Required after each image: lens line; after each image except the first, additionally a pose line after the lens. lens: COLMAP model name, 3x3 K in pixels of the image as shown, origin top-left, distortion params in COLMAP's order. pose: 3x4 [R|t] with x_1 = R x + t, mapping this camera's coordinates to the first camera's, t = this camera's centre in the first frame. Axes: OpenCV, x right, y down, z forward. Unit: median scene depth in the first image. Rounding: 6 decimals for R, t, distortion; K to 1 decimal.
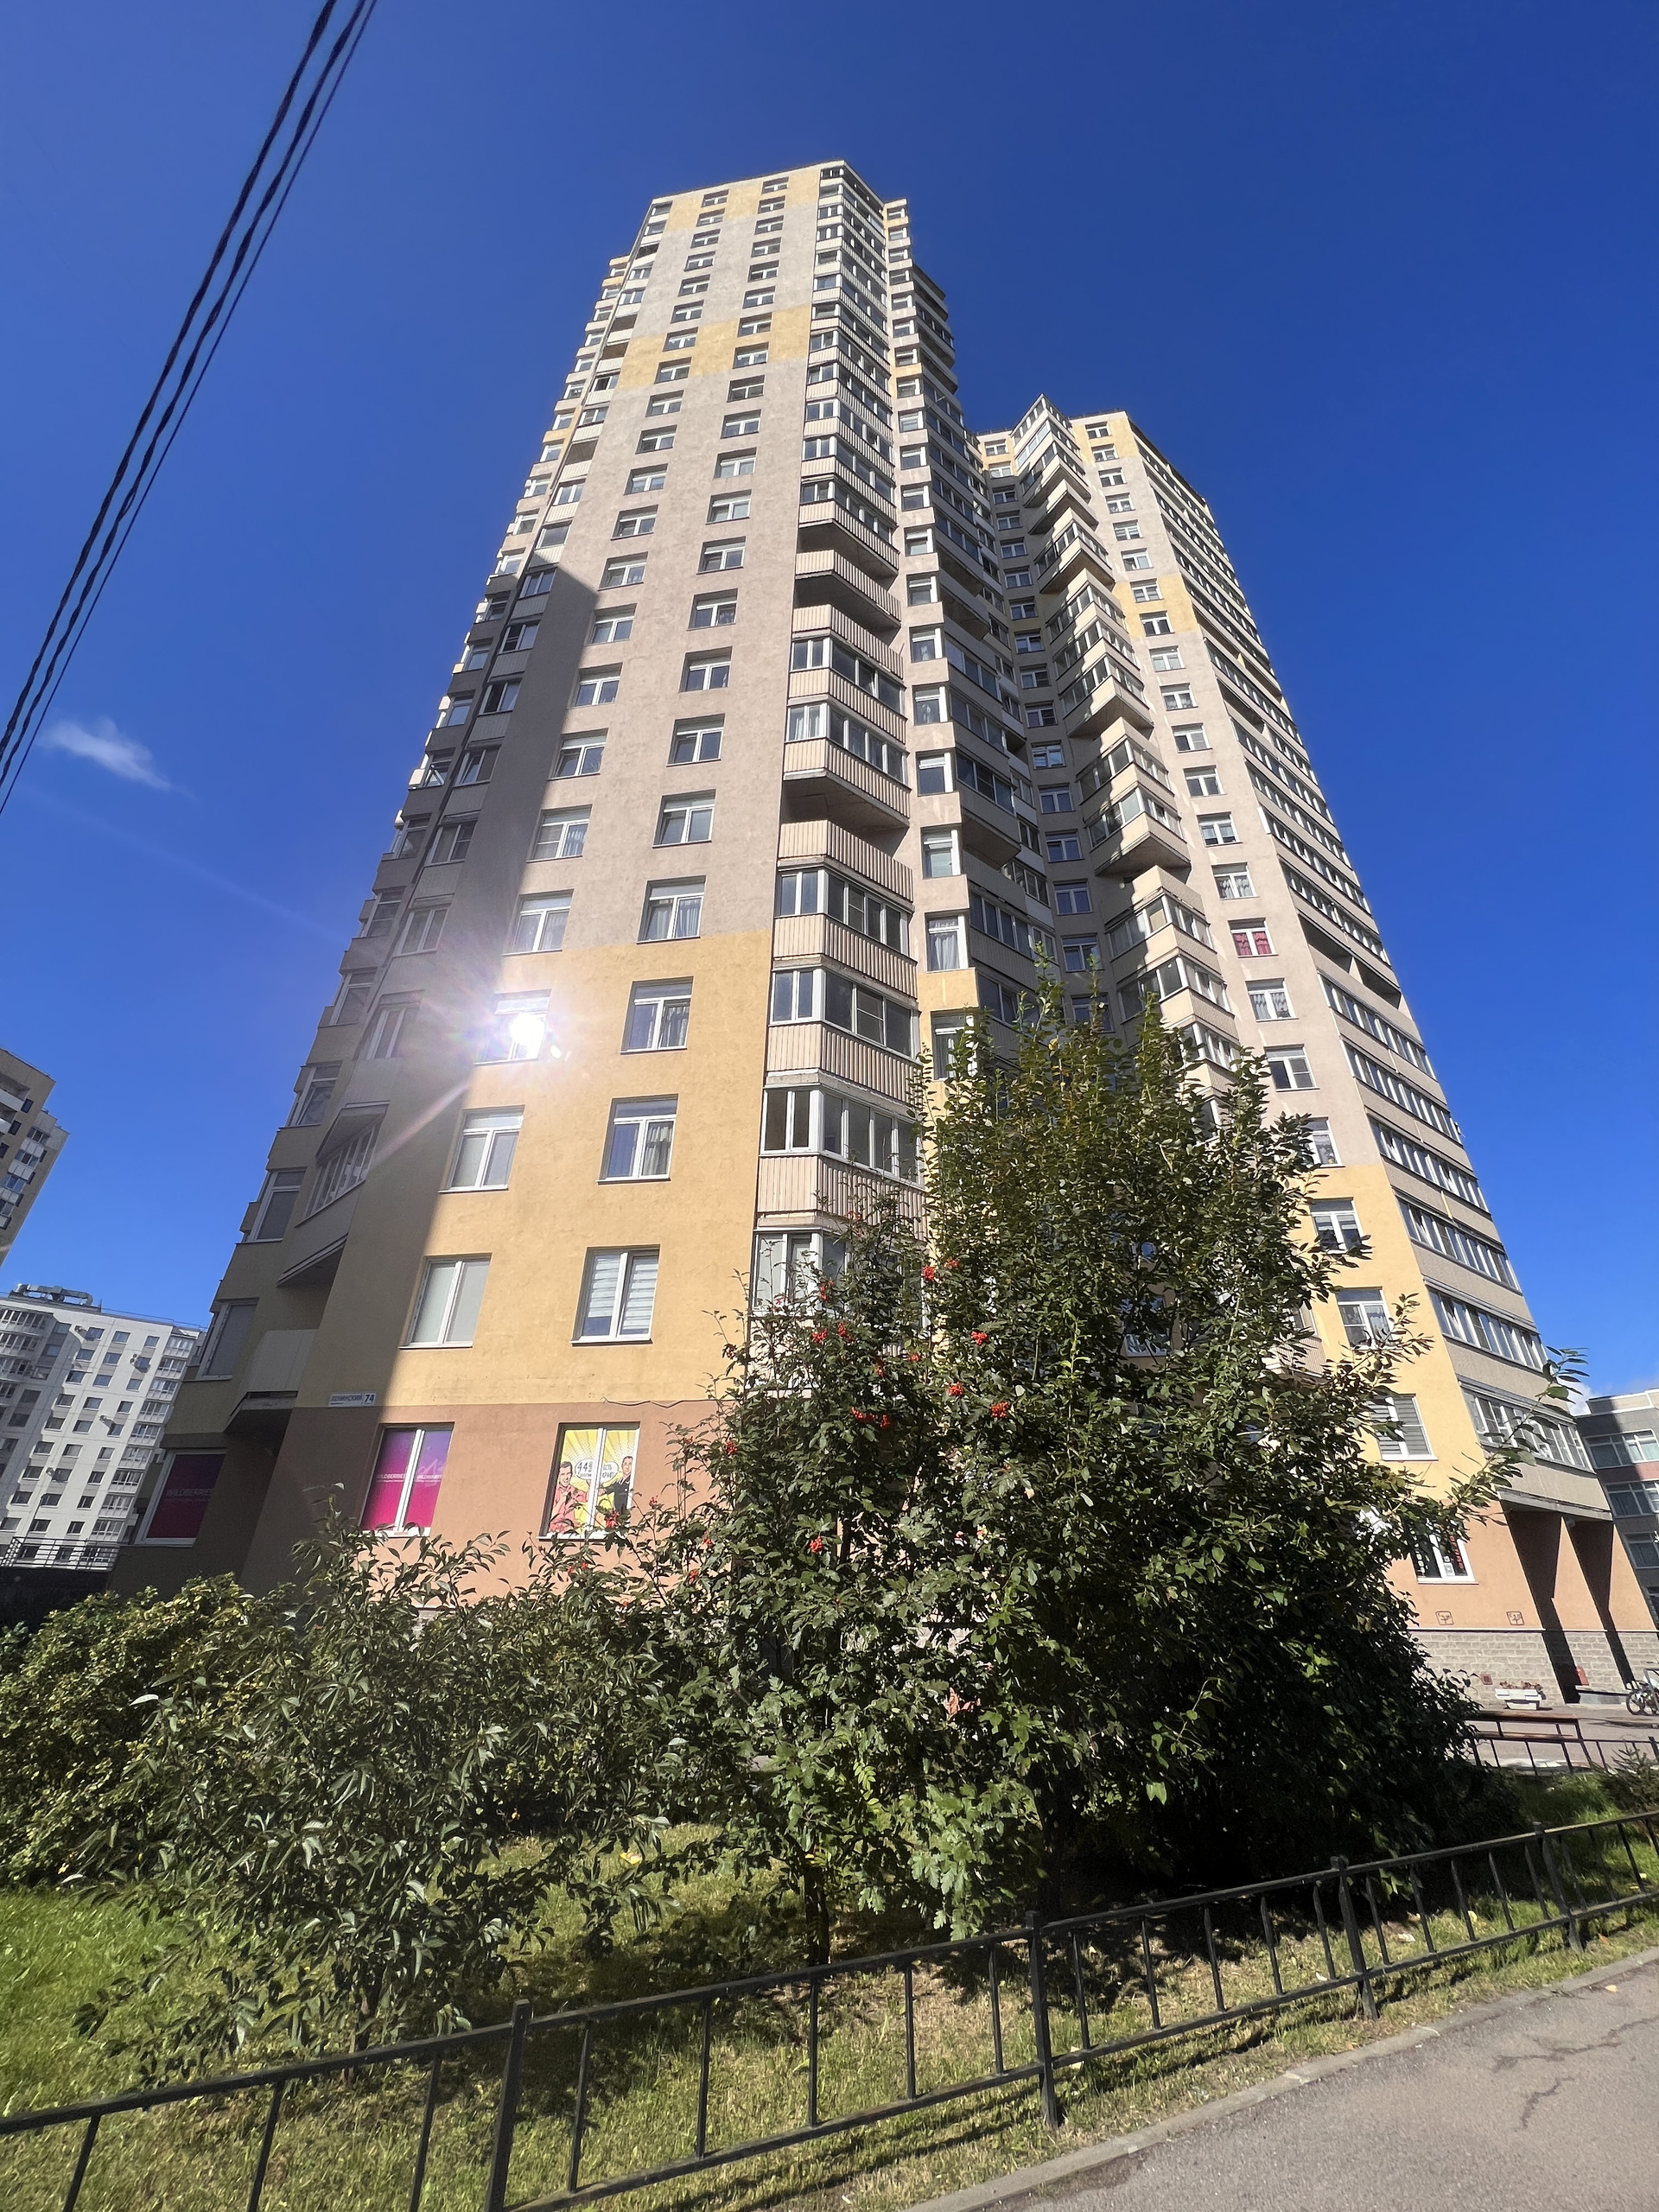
lens RADIAL K [[882.8, 0, 830.1], [0, 882.8, 1107.0], [0, 0, 1]] dist [-0.000267, 0.000644]
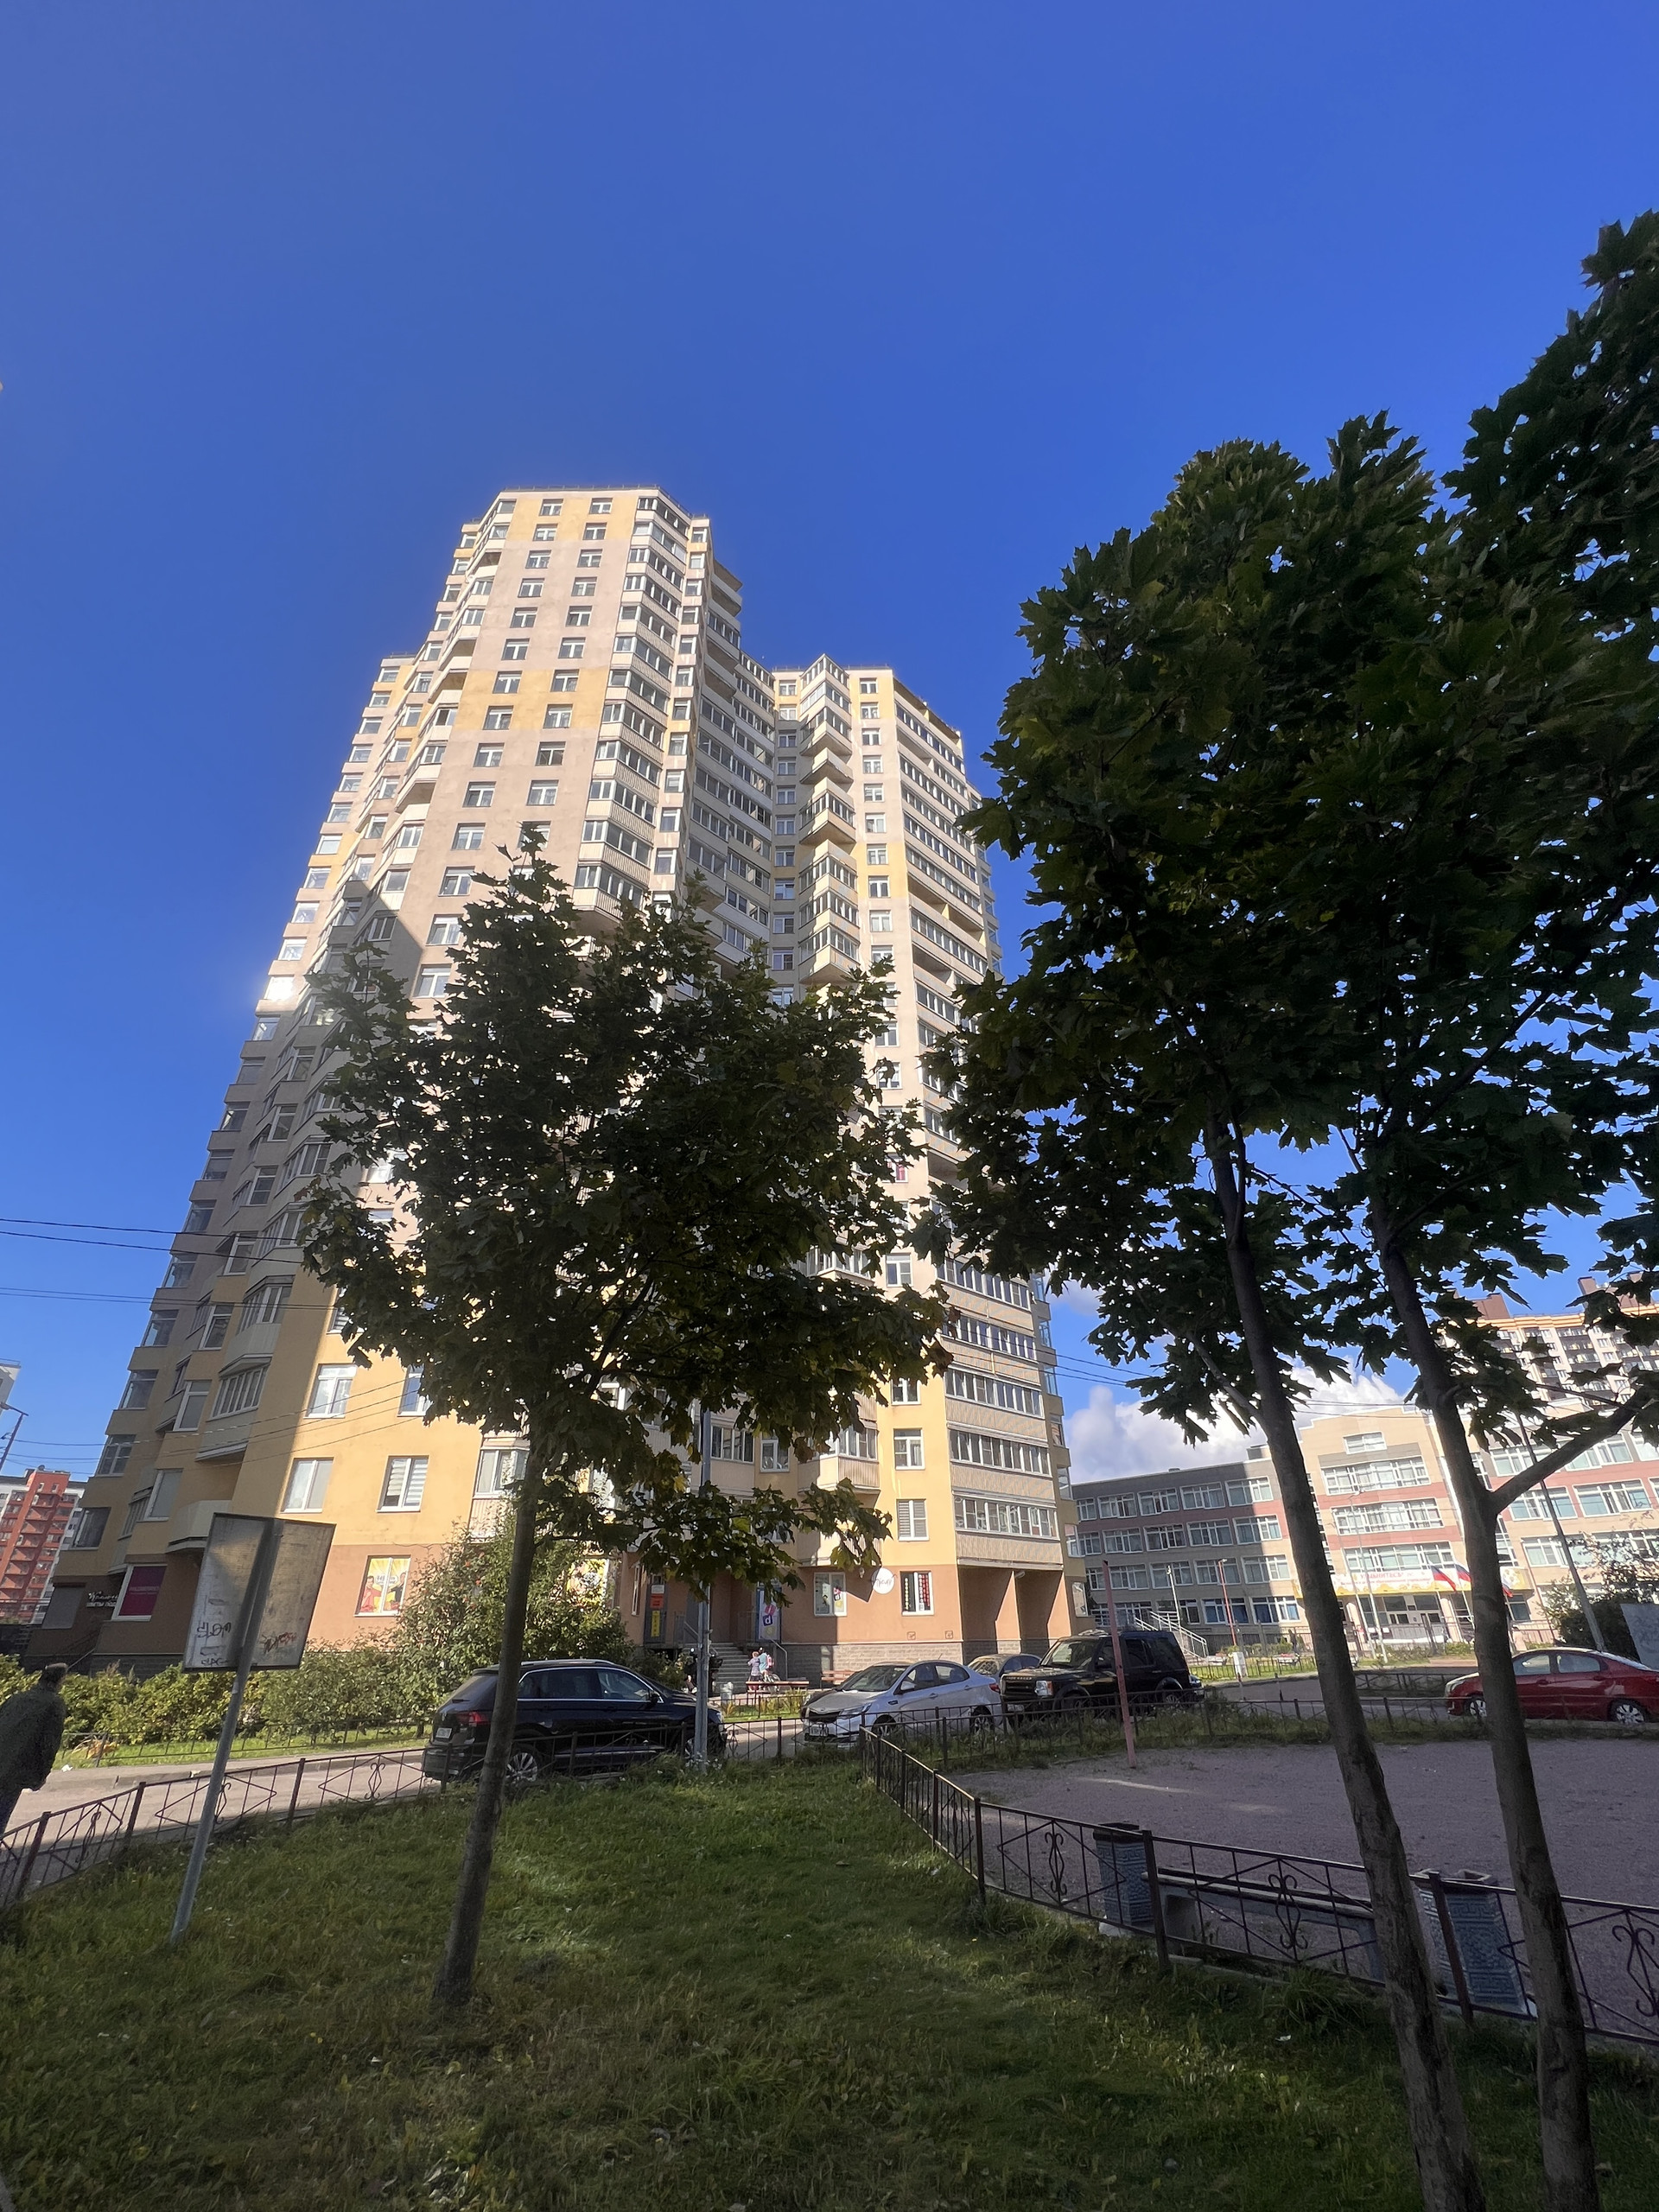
lens RADIAL K [[934.8, 0, 828.4], [0, 934.8, 1107.5], [0, 0, 1]] dist [-0.003048, -0.000226]
pose [[0.989972, 0.045864, 0.133613, 0.121725], [-0.047509, 0.998829, 0.009149, -0.223854], [-0.133037, -0.015405, 0.990991, -0.373087]]
